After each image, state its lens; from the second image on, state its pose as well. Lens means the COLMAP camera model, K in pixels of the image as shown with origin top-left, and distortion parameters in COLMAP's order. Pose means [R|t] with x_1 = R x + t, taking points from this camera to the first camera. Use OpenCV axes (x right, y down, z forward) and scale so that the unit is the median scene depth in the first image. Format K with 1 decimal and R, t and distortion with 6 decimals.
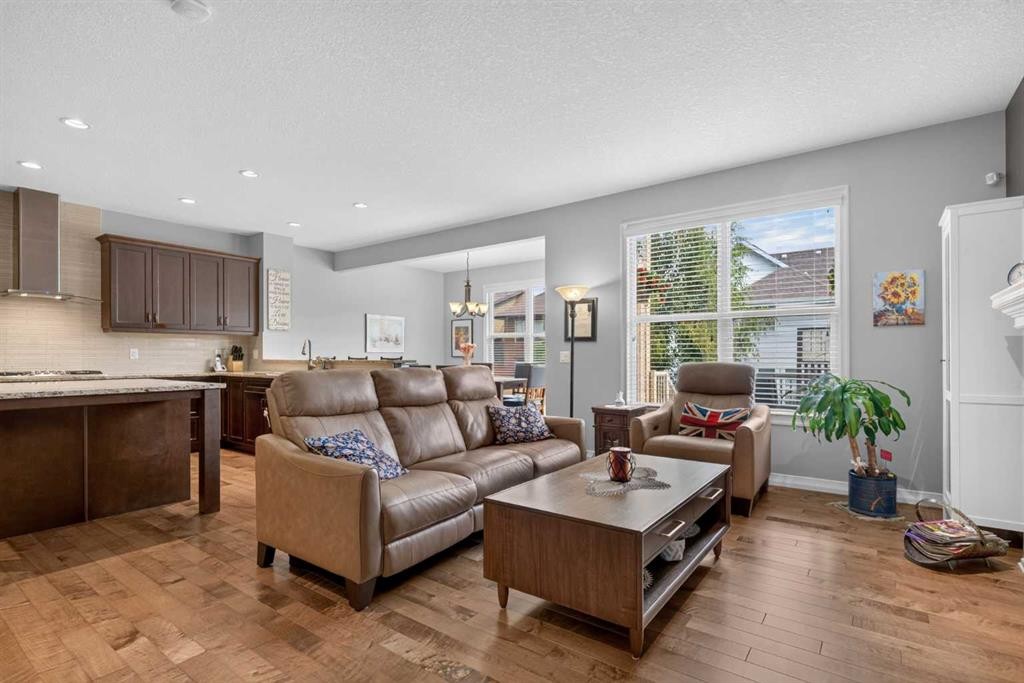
lens RADIAL K [[500.1, 0, 510.5], [0, 500.1, 359.0], [0, 0, 1]] dist [-0.001413, 0.000015]
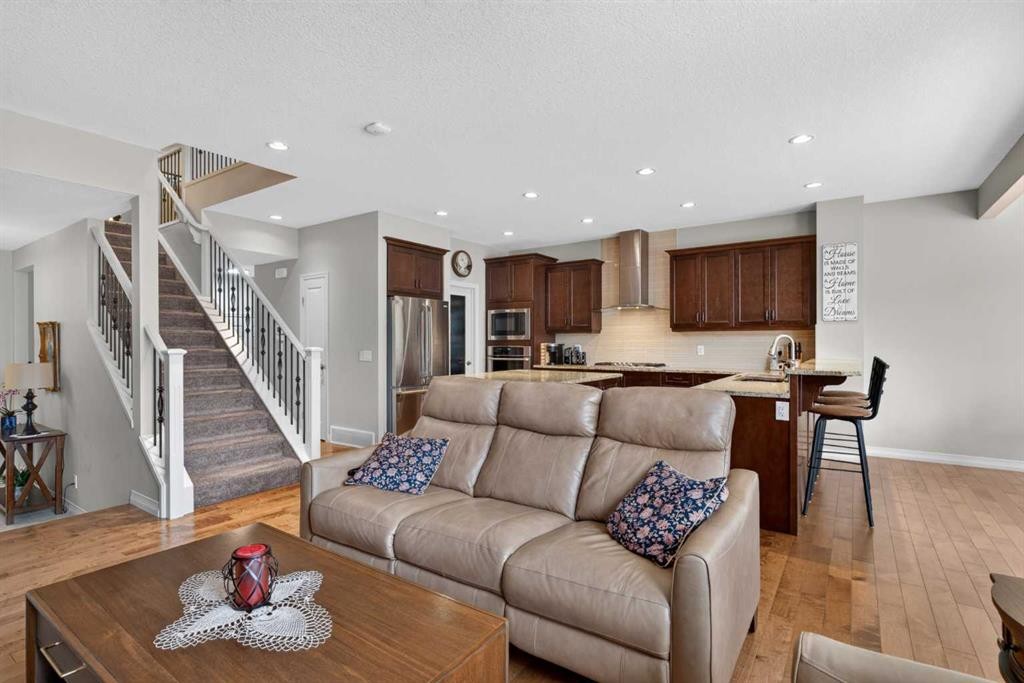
lens RADIAL K [[494.3, 0, 512.0], [0, 494.3, 341.5], [0, 0, 1]] dist [0.001536, 0.000159]
pose [[0.030867, 0.000657, -0.999523, 0.324956], [-0.005325, 0.999986, 0.000493, -0.026250], [0.999509, 0.005307, 0.030870, 0.521933]]
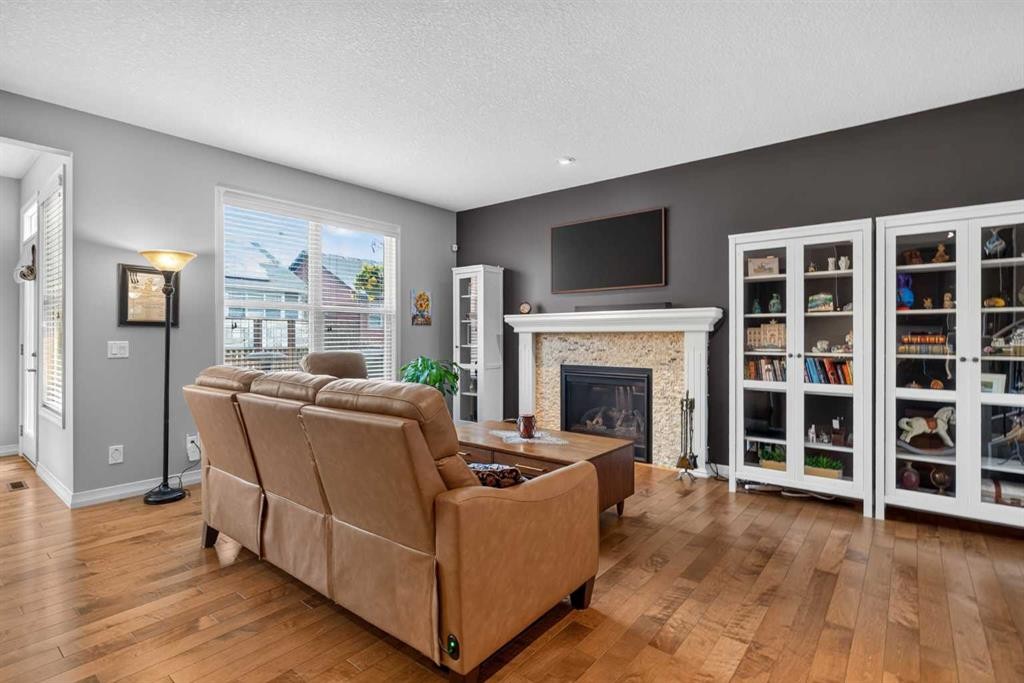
lens RADIAL K [[494.3, 0, 512.0], [0, 494.3, 341.5], [0, 0, 1]] dist [0.001536, 0.000159]
pose [[0.039889, -0.004713, 0.999193, -0.469447], [0.006642, 0.999968, 0.004452, -0.011784], [-0.999182, 0.006459, 0.039919, 0.392828]]
